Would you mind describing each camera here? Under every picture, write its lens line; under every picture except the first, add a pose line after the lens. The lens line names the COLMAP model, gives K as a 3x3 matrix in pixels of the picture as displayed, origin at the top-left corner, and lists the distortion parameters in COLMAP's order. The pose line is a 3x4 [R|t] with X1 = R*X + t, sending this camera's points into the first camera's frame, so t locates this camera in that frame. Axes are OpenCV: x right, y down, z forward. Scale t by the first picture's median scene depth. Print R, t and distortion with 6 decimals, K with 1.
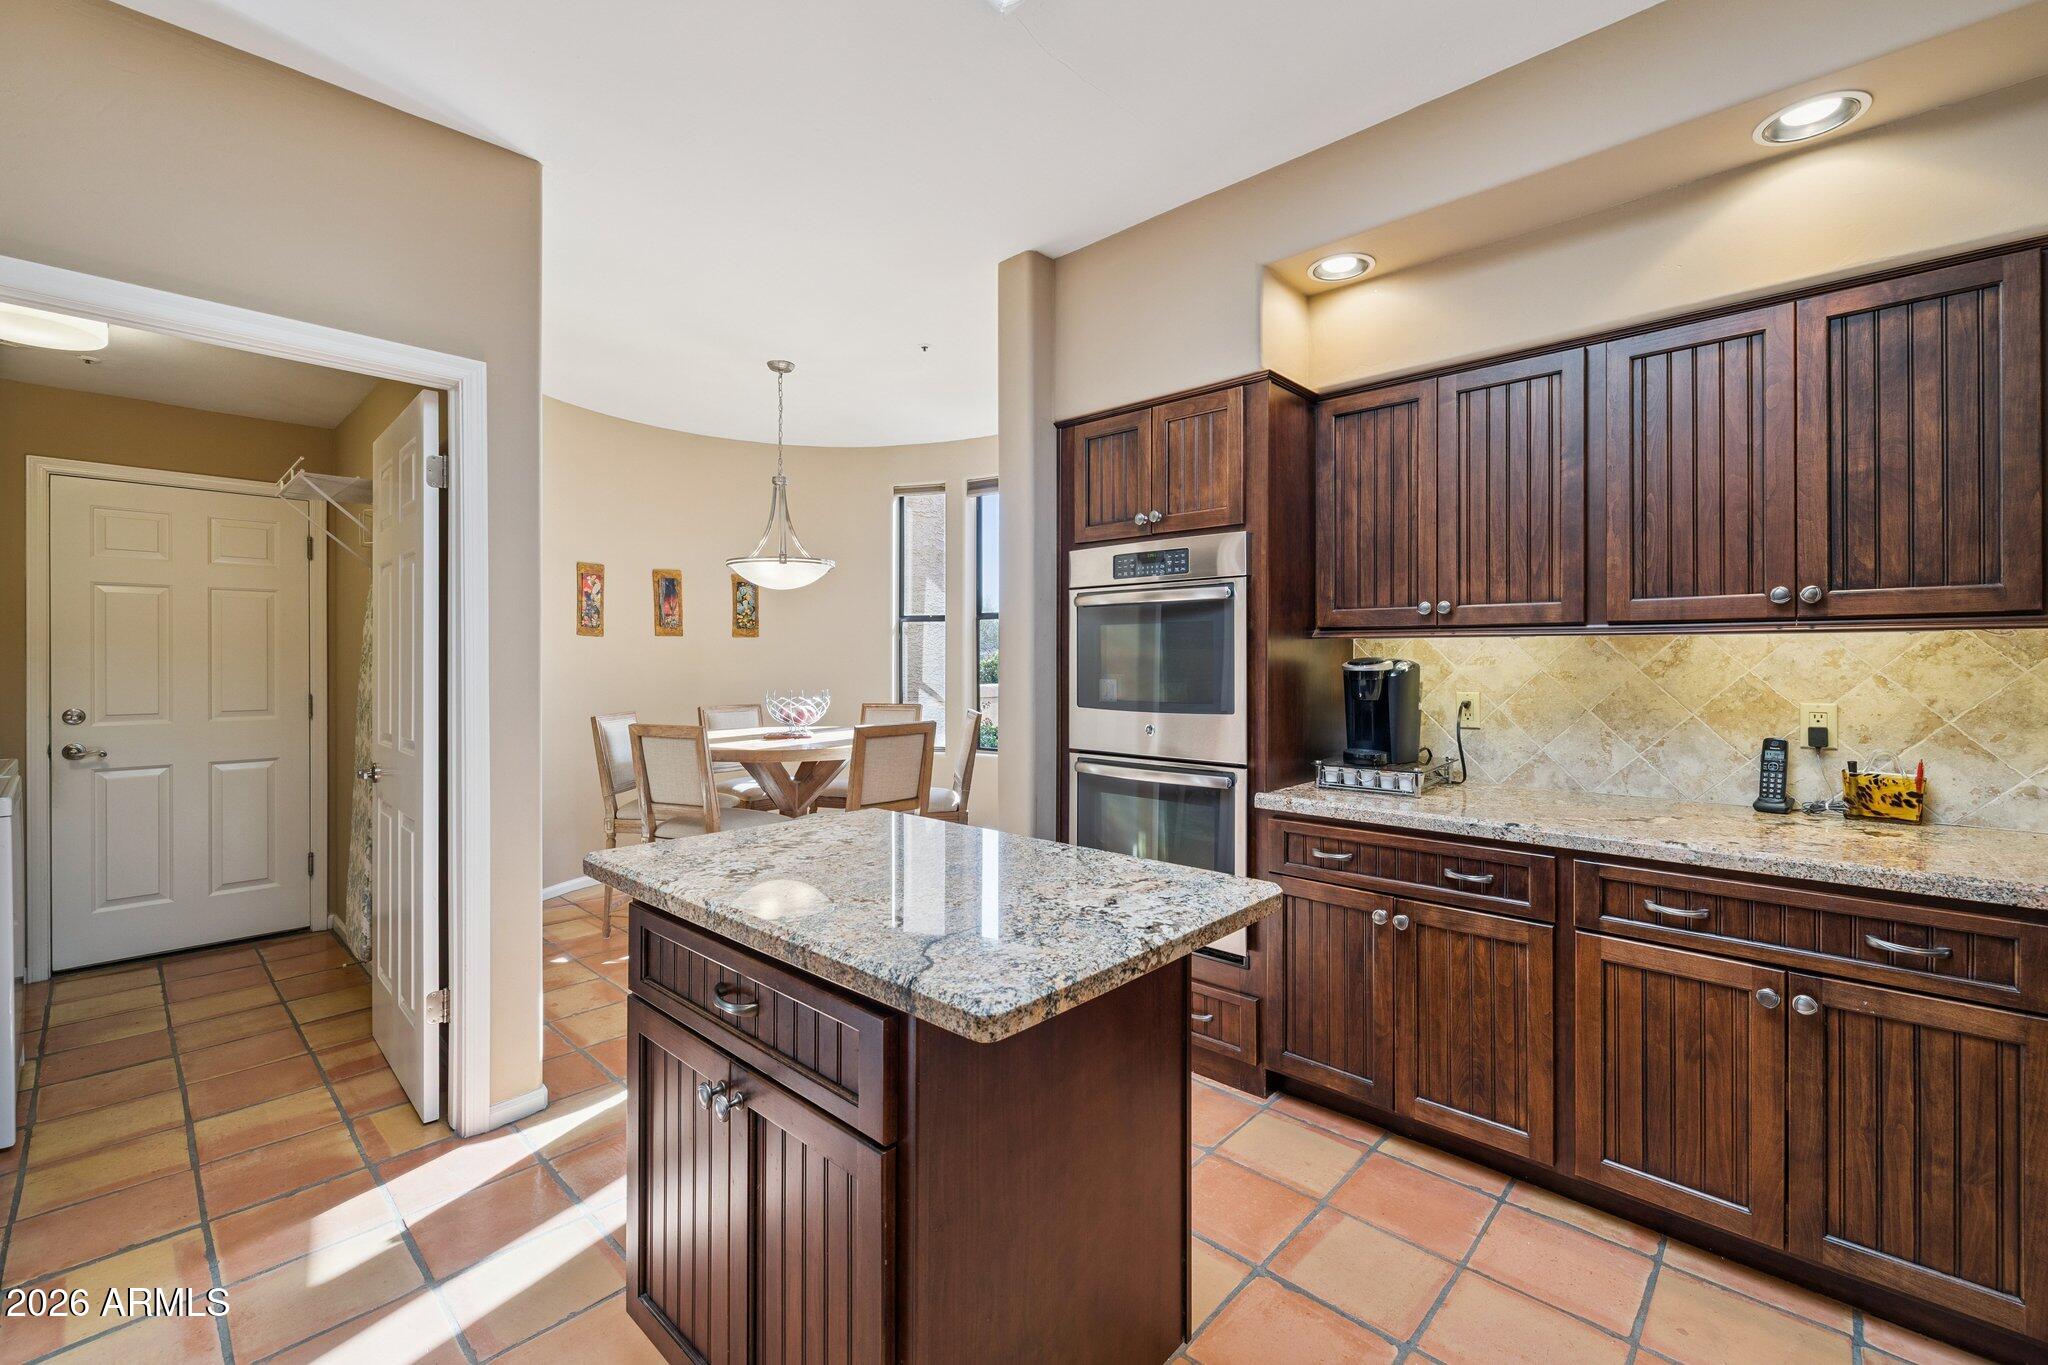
lens RADIAL K [[862.1, 0, 1020.7], [0, 862.1, 655.9], [0, 0, 1]] dist [0.001620, 0.000234]
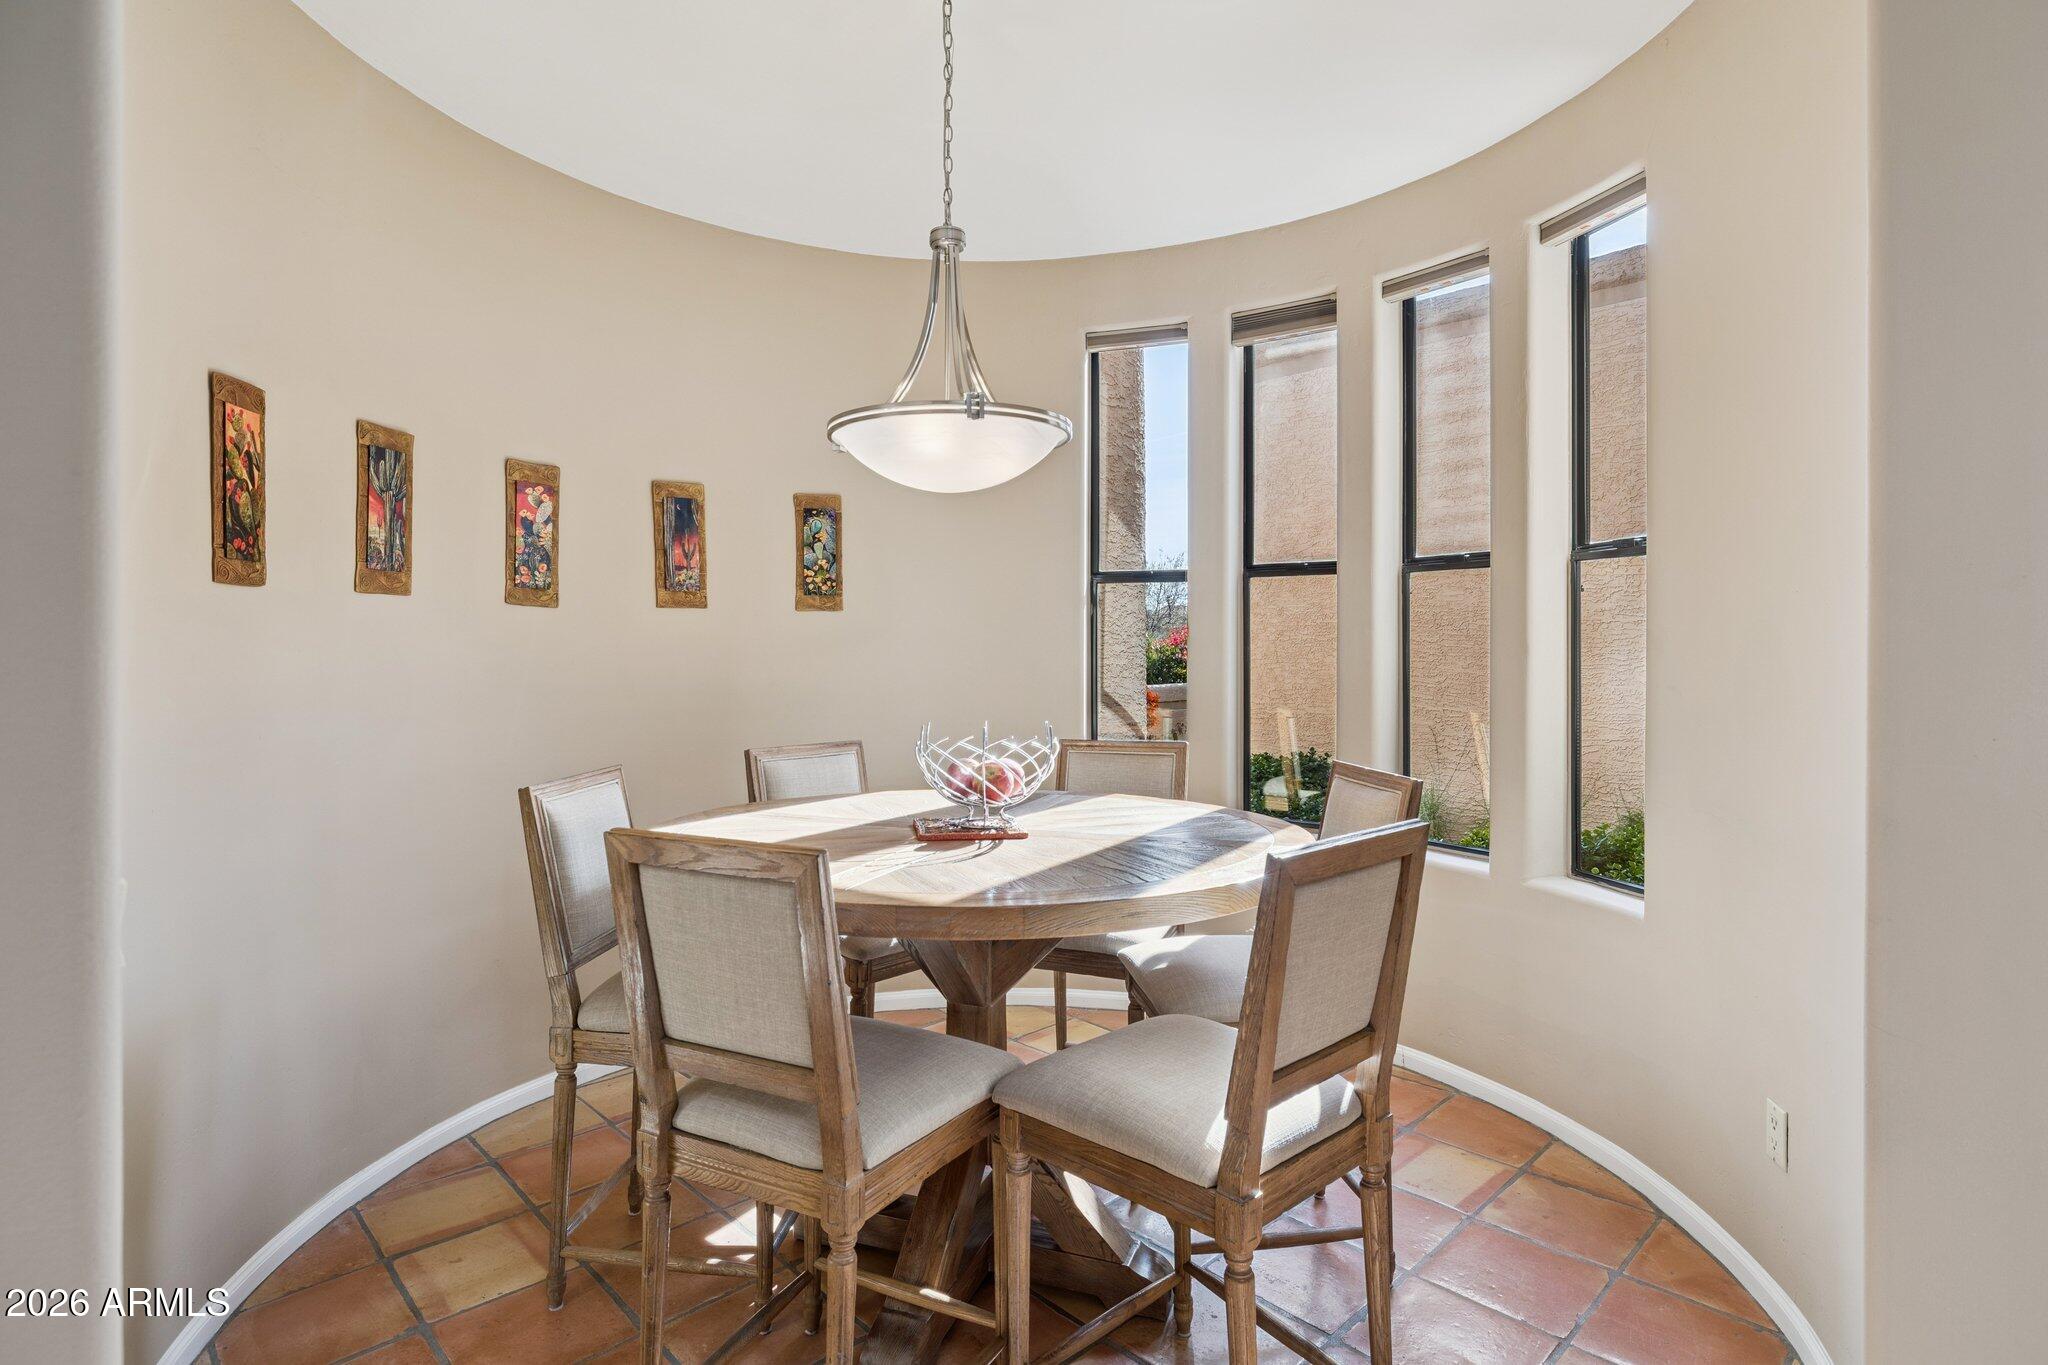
lens RADIAL K [[1025.8, 0, 1017.0], [0, 1025.8, 645.1], [0, 0, 1]] dist [0.001126, 0.000219]
pose [[0.998869, -0.001498, -0.047529, -0.174872], [0.001346, 0.999994, -0.003224, 0.002015], [0.047534, 0.003156, 0.998865, 0.386767]]
